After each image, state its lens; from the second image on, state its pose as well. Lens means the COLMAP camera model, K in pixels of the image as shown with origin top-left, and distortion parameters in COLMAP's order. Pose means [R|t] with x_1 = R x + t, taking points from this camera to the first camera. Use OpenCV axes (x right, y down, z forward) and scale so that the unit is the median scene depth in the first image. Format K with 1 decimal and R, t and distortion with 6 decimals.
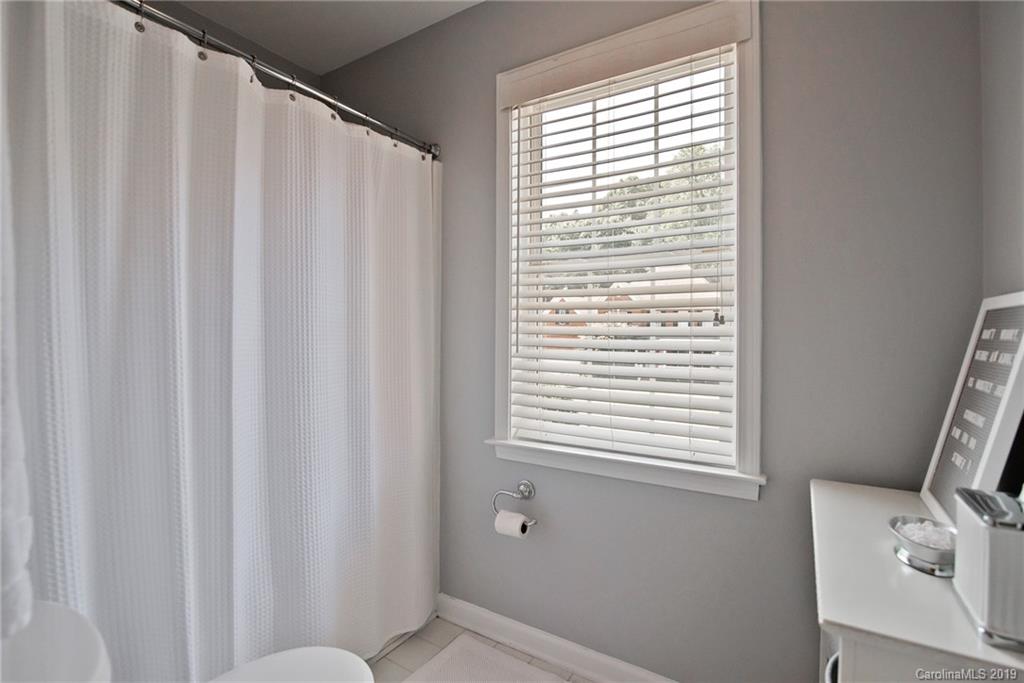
lens RADIAL K [[473.8, 0, 508.1], [0, 473.8, 345.0], [0, 0, 1]] dist [-0.020979, 0.006057]
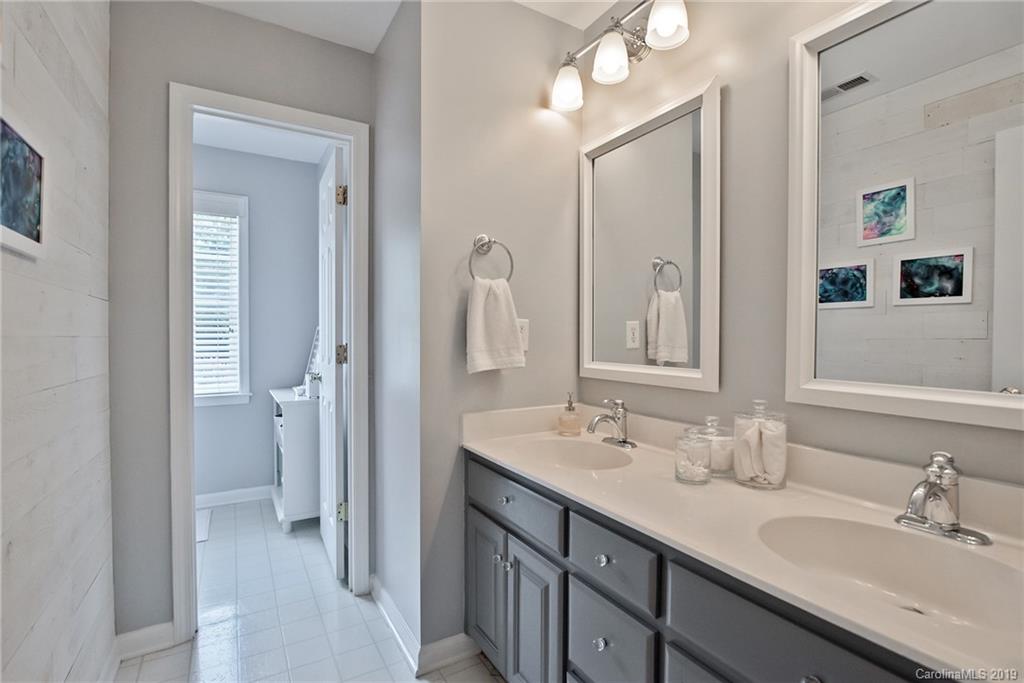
lens RADIAL K [[473.8, 0, 508.1], [0, 473.8, 345.0], [0, 0, 1]] dist [-0.020979, 0.006057]
pose [[0.456906, -0.012269, 0.889430, -1.021143], [0.014532, 0.999874, 0.006327, 0.024310], [-0.889396, 0.010035, 0.457027, -1.314487]]
